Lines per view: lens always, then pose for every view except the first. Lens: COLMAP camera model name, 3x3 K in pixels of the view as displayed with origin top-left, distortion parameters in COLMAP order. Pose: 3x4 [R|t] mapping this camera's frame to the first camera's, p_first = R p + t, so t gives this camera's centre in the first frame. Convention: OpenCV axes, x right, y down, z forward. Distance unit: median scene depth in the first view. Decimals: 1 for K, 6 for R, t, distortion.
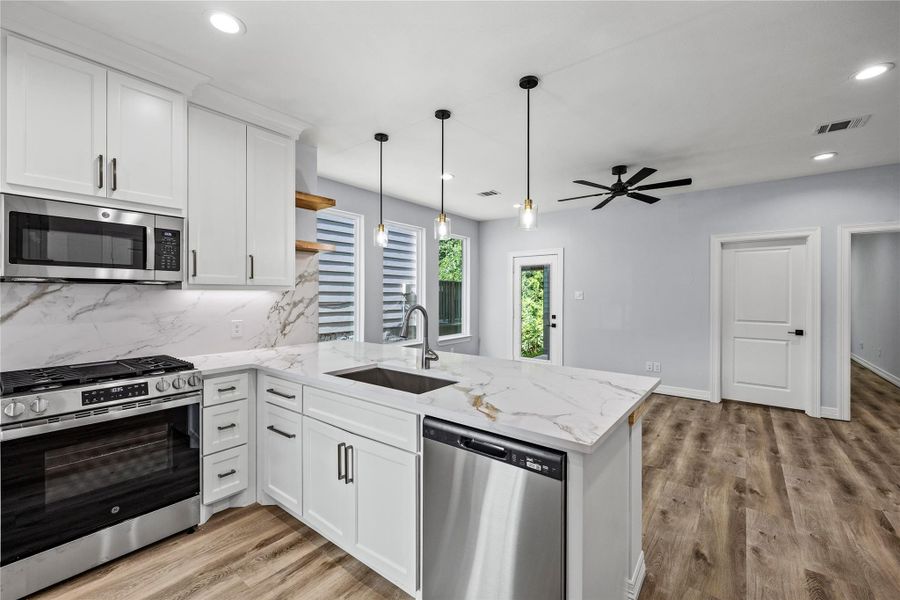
lens RADIAL K [[375.8, 0, 448.0], [0, 375.8, 295.2], [0, 0, 1]] dist [0.000025, 0.000043]
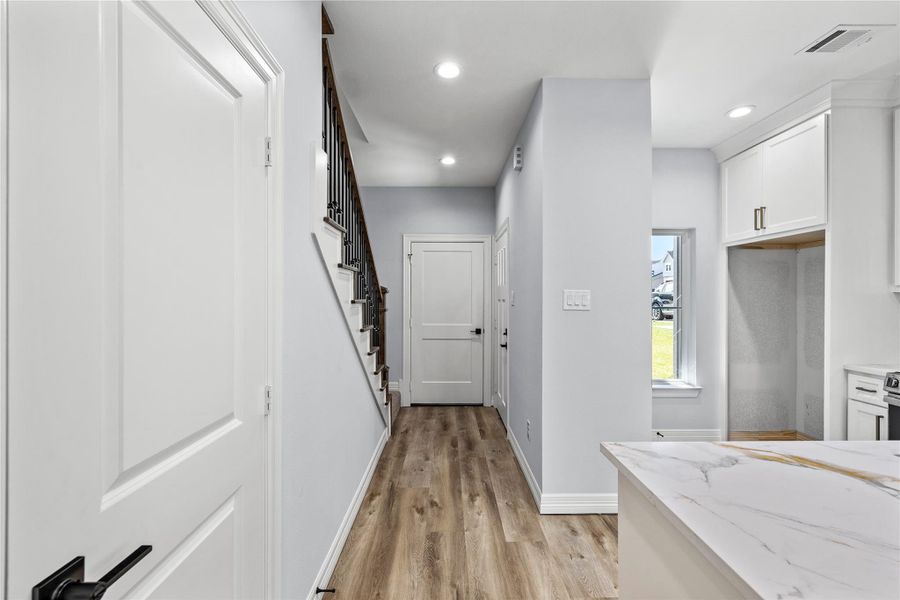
lens RADIAL K [[385.3, 0, 454.6], [0, 385.3, 298.7], [0, 0, 1]] dist [-0.003018, 0.000618]
pose [[-0.777213, 0.000014, -0.629238, 0.468659], [-0.003416, 0.999985, 0.004242, 0.001010], [0.629228, 0.005447, -0.777201, 0.540052]]
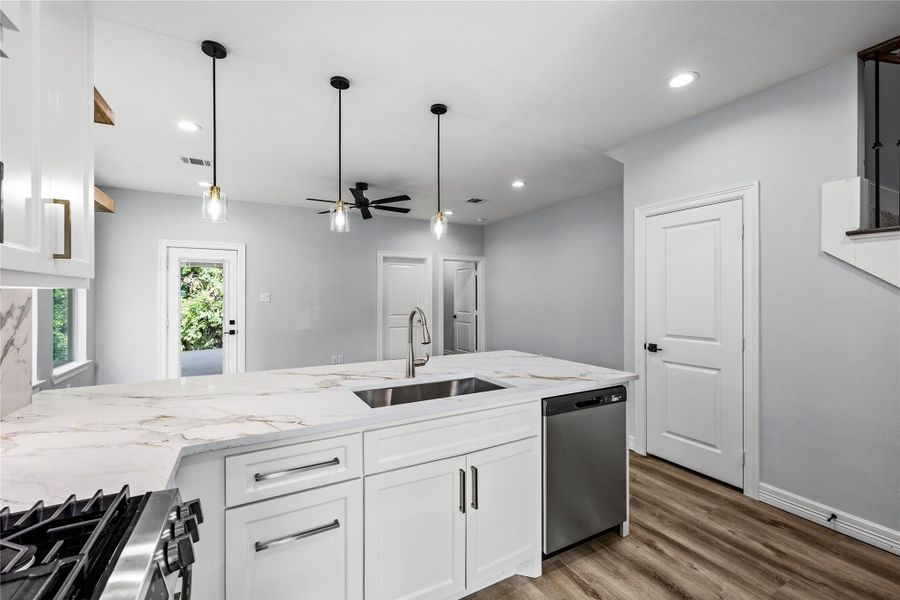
lens RADIAL K [[375.8, 0, 450.6], [0, 375.8, 300.1], [0, 0, 1]] dist [0.000025, 0.000043]
pose [[0.403693, -0.012105, 0.914814, -0.603622], [0.004434, 0.999927, 0.011274, -0.001632], [-0.914884, -0.000495, 0.403717, 0.382067]]
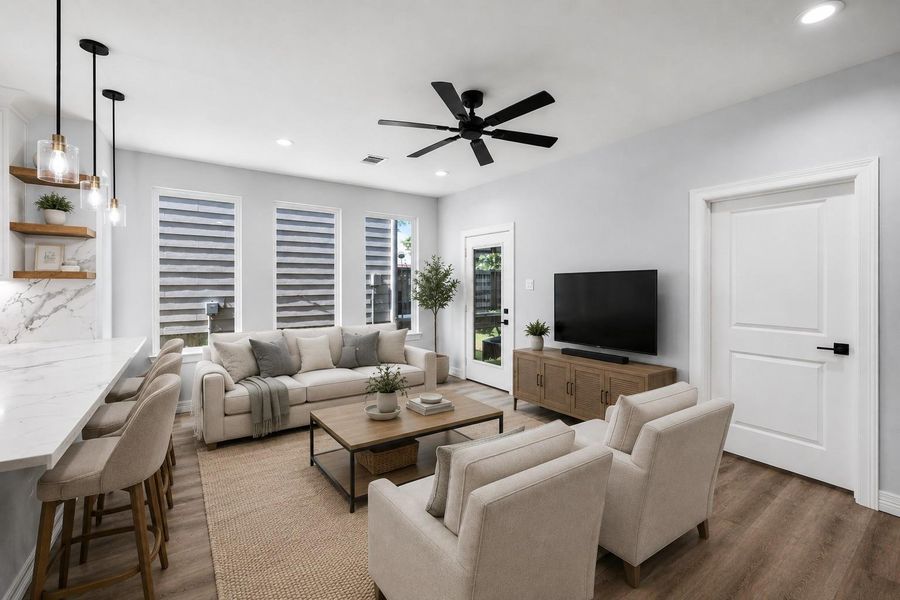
lens RADIAL K [[385.3, 0, 453.6], [0, 385.3, 285.1], [0, 0, 1]] dist [-0.003018, 0.000618]
pose [[0.956746, -0.008328, -0.290804, 0.801963], [0.003611, 0.999853, -0.016753, 0.017424], [0.290901, 0.014979, 0.956636, 0.414228]]
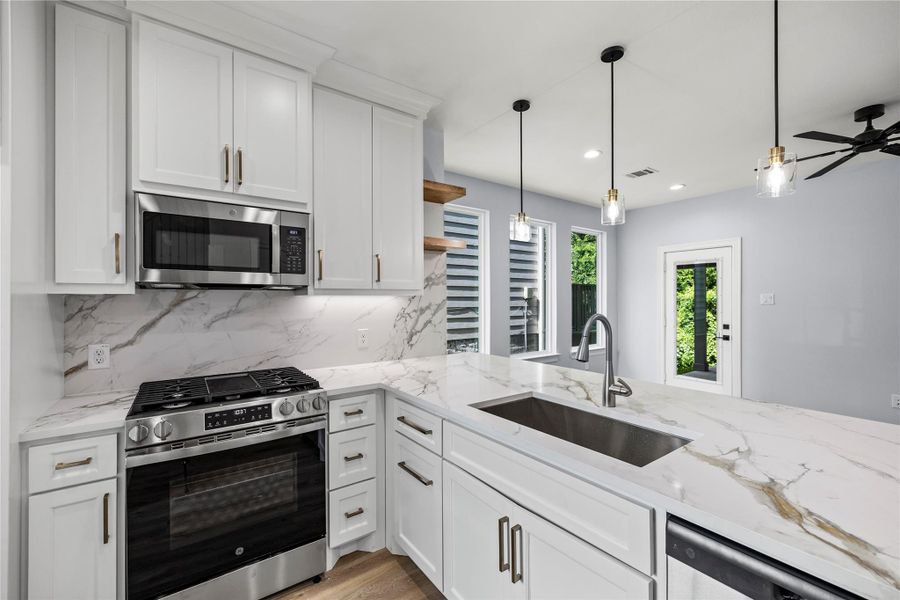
lens RADIAL K [[375.8, 0, 447.7], [0, 375.8, 299.9], [0, 0, 1]] dist [0.000025, 0.000043]
pose [[0.959962, -0.005310, -0.280081, -0.106185], [0.005382, 0.999985, -0.000511, -0.001054], [0.280080, -0.001017, 0.959976, 0.178724]]
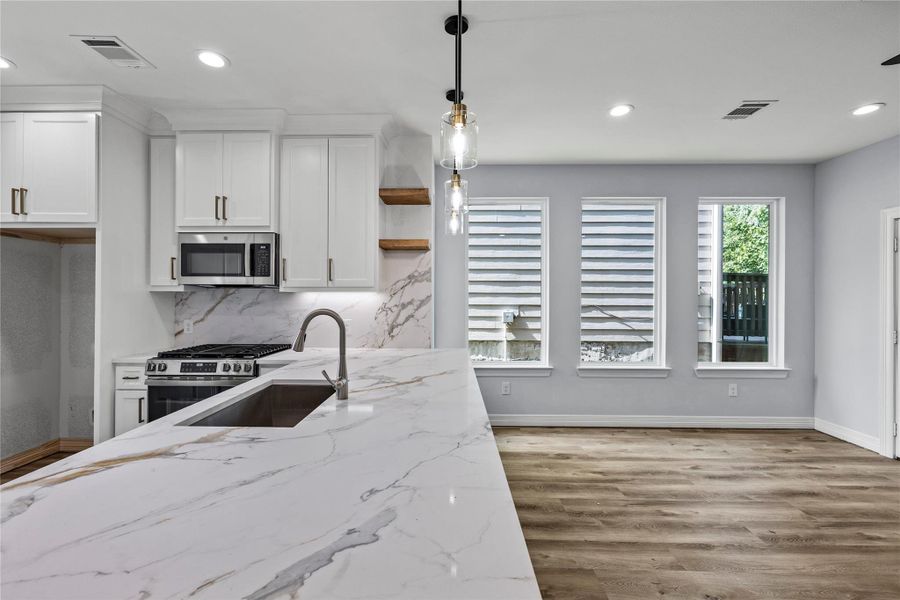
lens RADIAL K [[385.3, 0, 446.3], [0, 385.3, 296.2], [0, 0, 1]] dist [-0.003018, 0.000618]
pose [[0.603860, 0.000101, -0.797090, 0.457049], [-0.002402, 0.999996, -0.001692, 0.000572], [0.797087, 0.002937, 0.603858, 0.504941]]
